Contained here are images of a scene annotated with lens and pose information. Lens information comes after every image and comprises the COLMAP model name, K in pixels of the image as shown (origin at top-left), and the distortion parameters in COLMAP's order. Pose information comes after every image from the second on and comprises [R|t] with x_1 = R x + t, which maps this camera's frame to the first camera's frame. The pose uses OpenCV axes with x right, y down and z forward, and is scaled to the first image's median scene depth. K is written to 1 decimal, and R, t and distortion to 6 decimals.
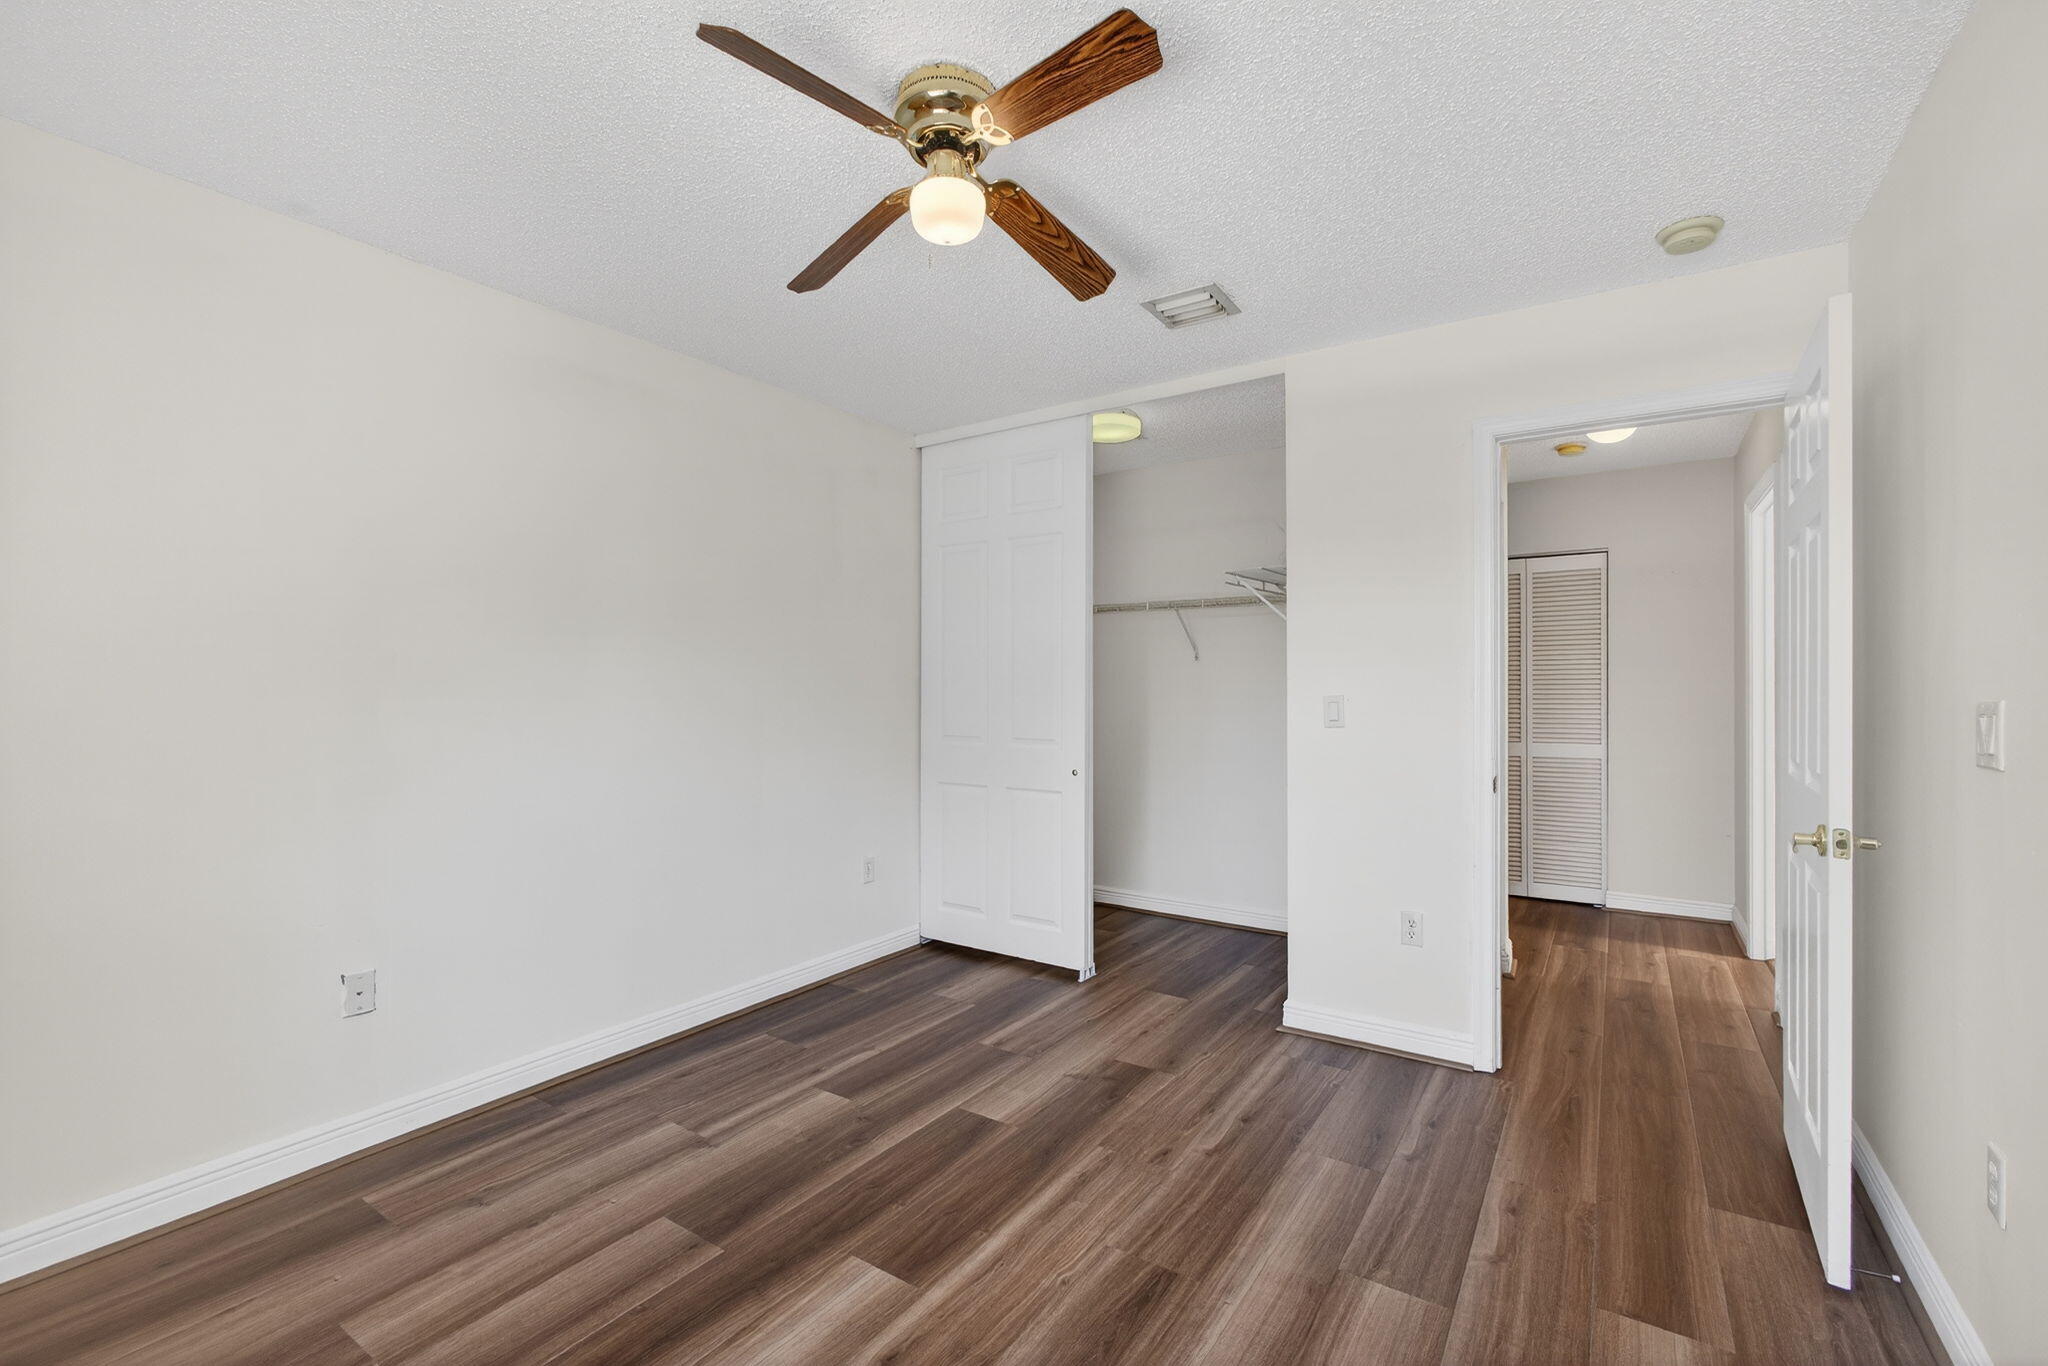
lens RADIAL K [[890.2, 0, 1035.4], [0, 890.2, 681.0], [0, 0, 1]] dist [-0.015086, 0.002594]
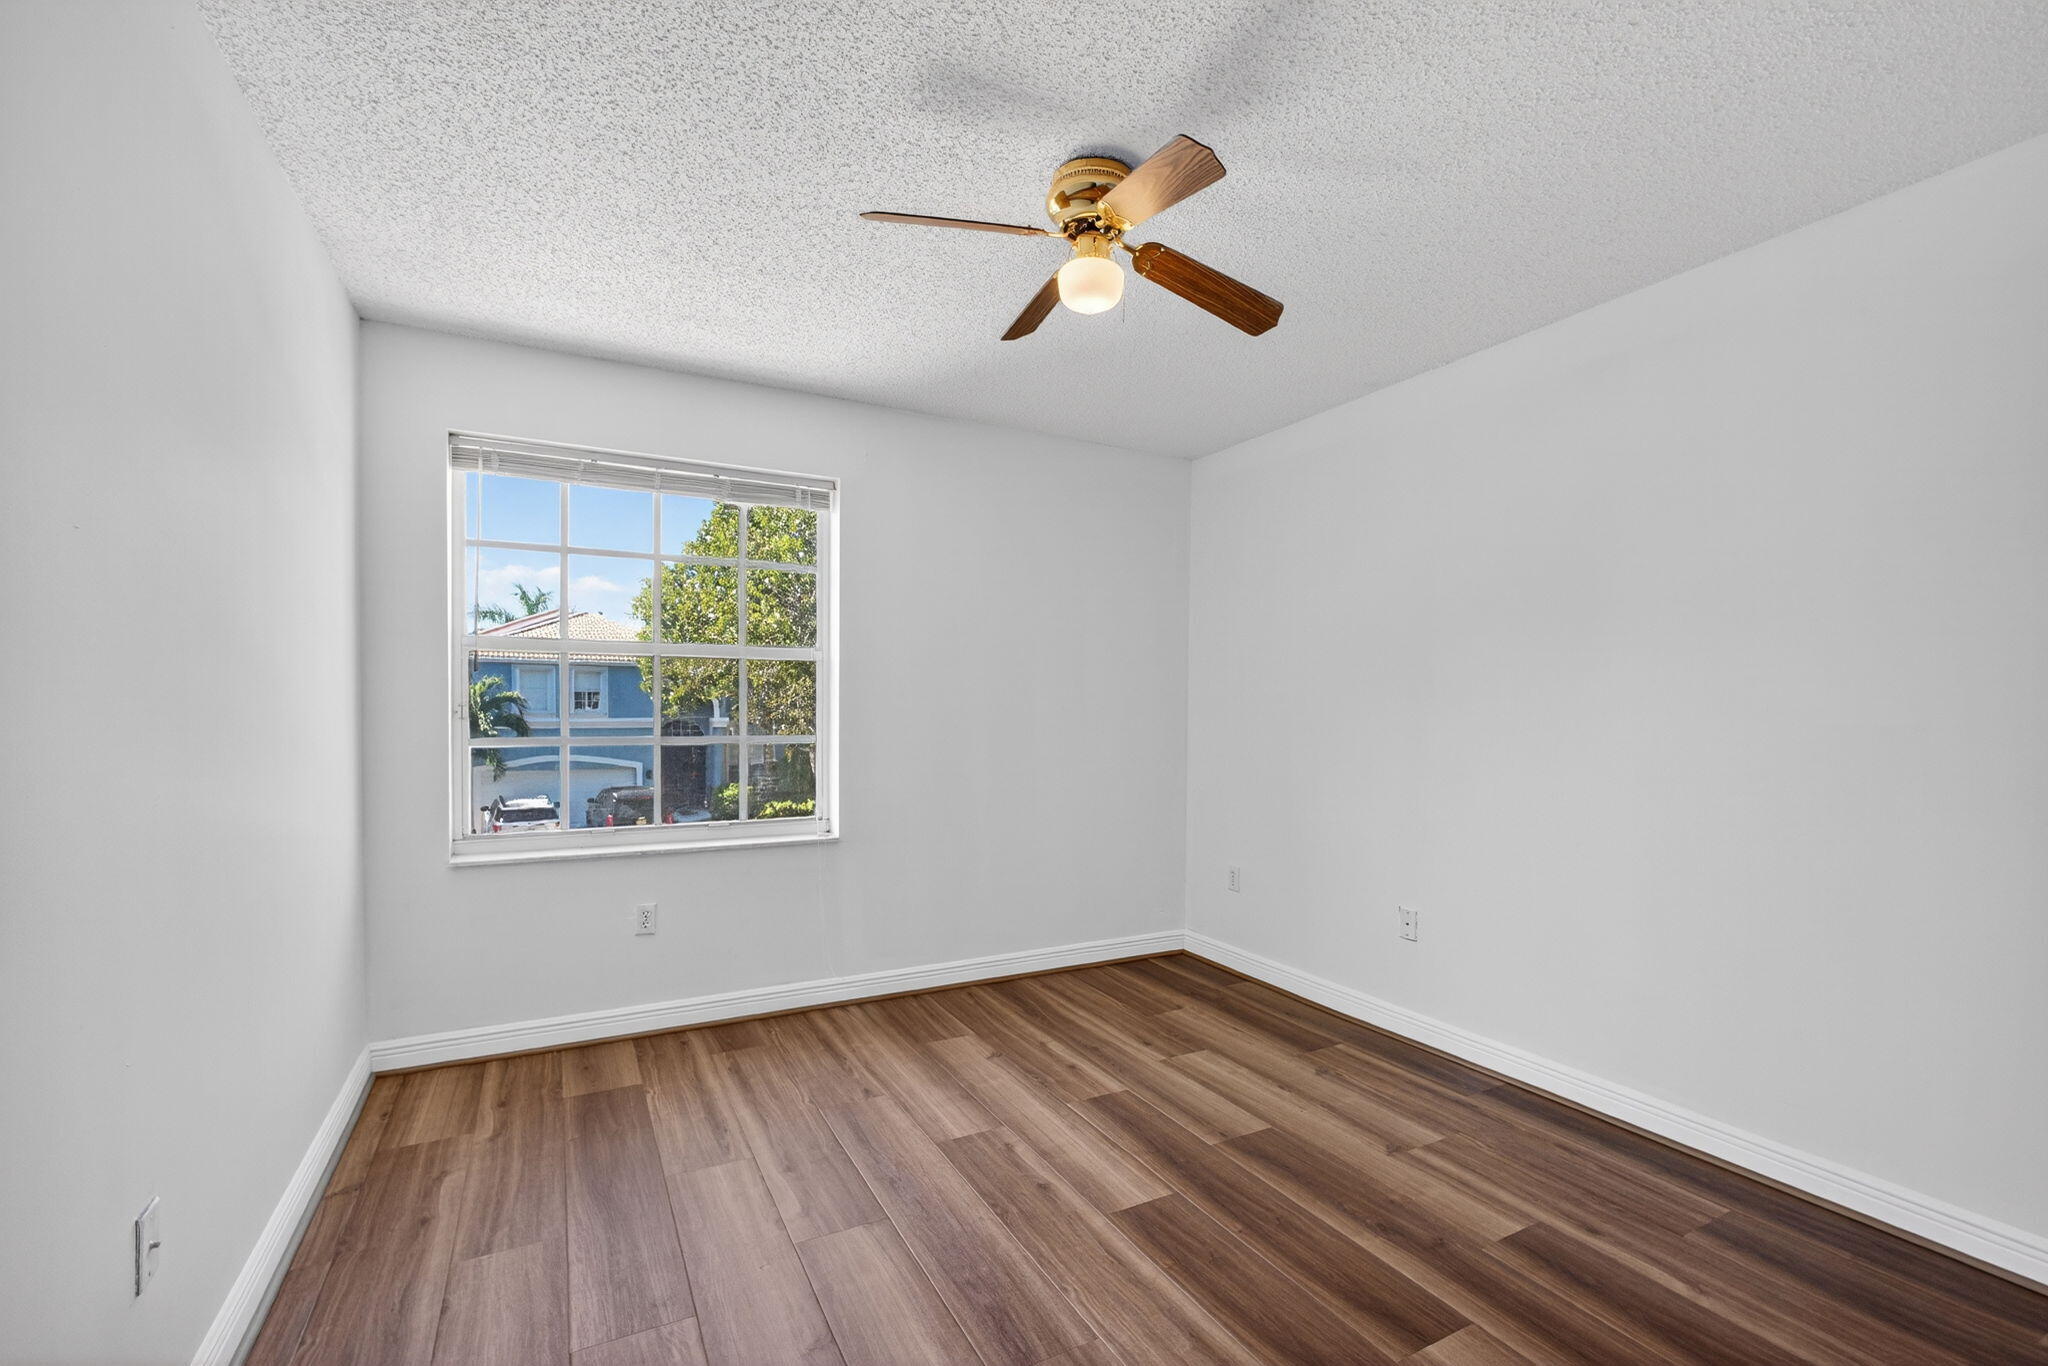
lens RADIAL K [[890.2, 0, 1034.0], [0, 890.2, 696.3], [0, 0, 1]] dist [-0.015086, 0.002594]
pose [[-0.470954, -0.006182, -0.882136, 0.743718], [0.001330, 0.999969, -0.007717, 0.005494], [0.882157, -0.004807, -0.470931, 1.138073]]
